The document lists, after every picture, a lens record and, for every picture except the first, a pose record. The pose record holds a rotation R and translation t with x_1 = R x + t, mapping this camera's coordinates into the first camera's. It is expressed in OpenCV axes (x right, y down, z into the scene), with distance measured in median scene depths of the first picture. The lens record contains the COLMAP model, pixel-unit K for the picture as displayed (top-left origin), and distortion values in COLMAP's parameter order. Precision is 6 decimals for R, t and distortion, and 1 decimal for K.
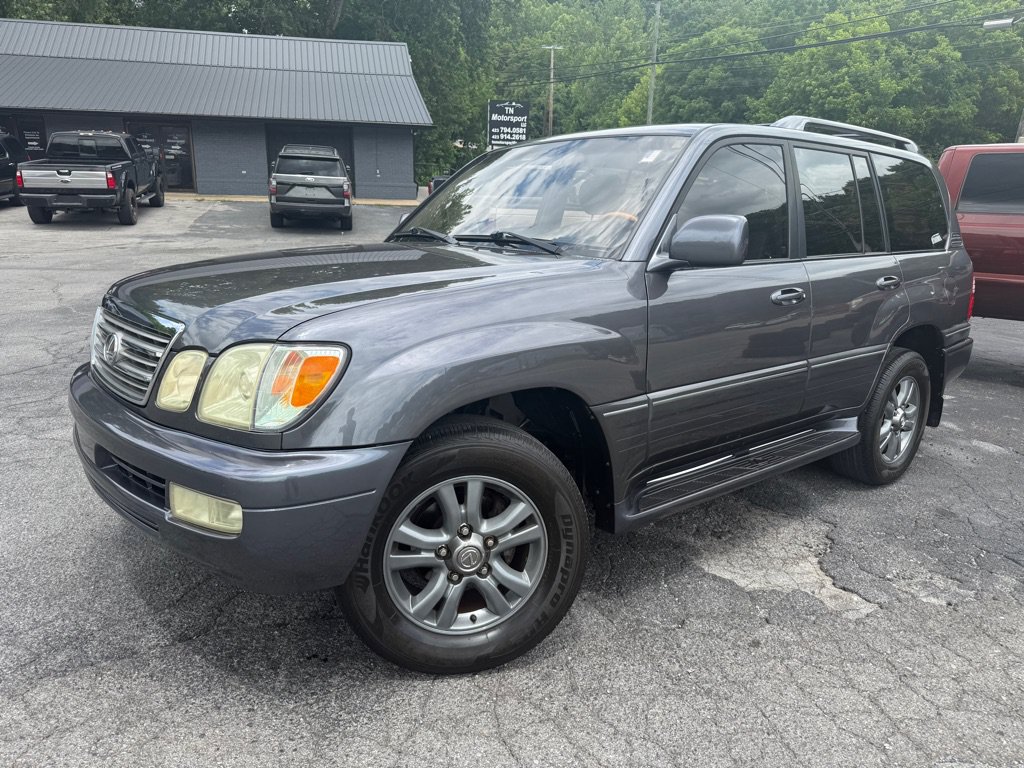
lens RADIAL K [[731.6, 0, 516.6], [0, 731.6, 384.6], [0, 0, 1]] dist [0.008337, -0.019666]
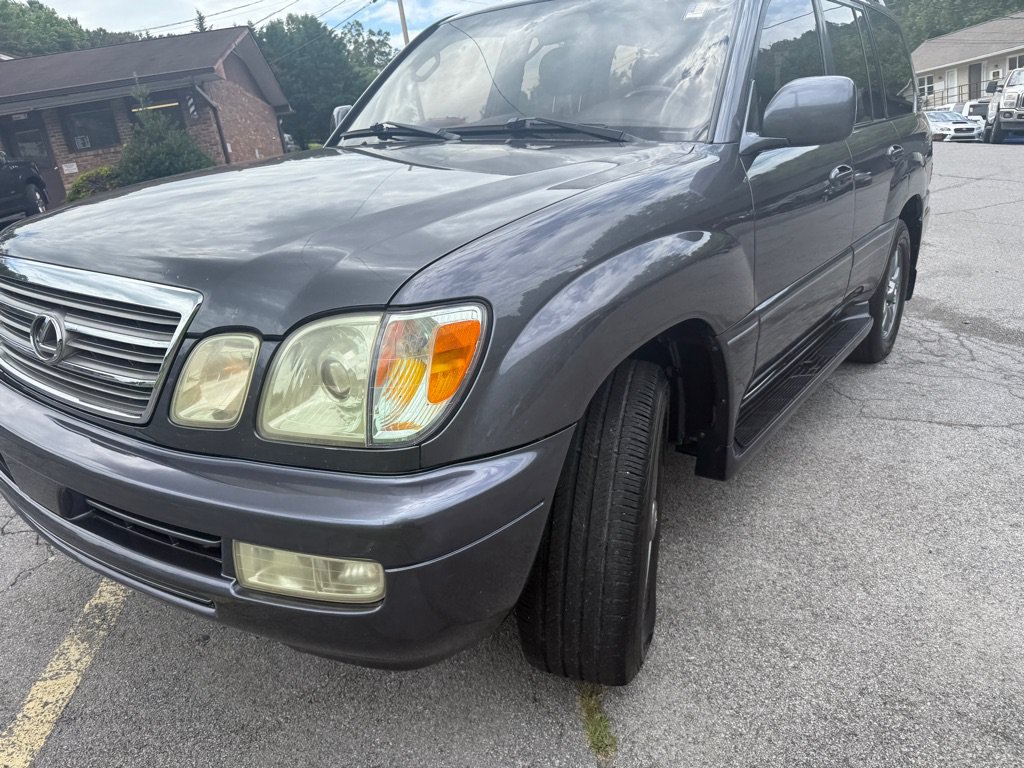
lens RADIAL K [[735.1, 0, 516.0], [0, 735.1, 385.2], [0, 0, 1]] dist [-0.002813, -0.008379]
pose [[0.972015, -0.134857, 0.192354, -0.220468], [0.108487, 0.983957, 0.141627, -0.043404], [-0.208368, -0.116796, 0.971052, 0.216869]]
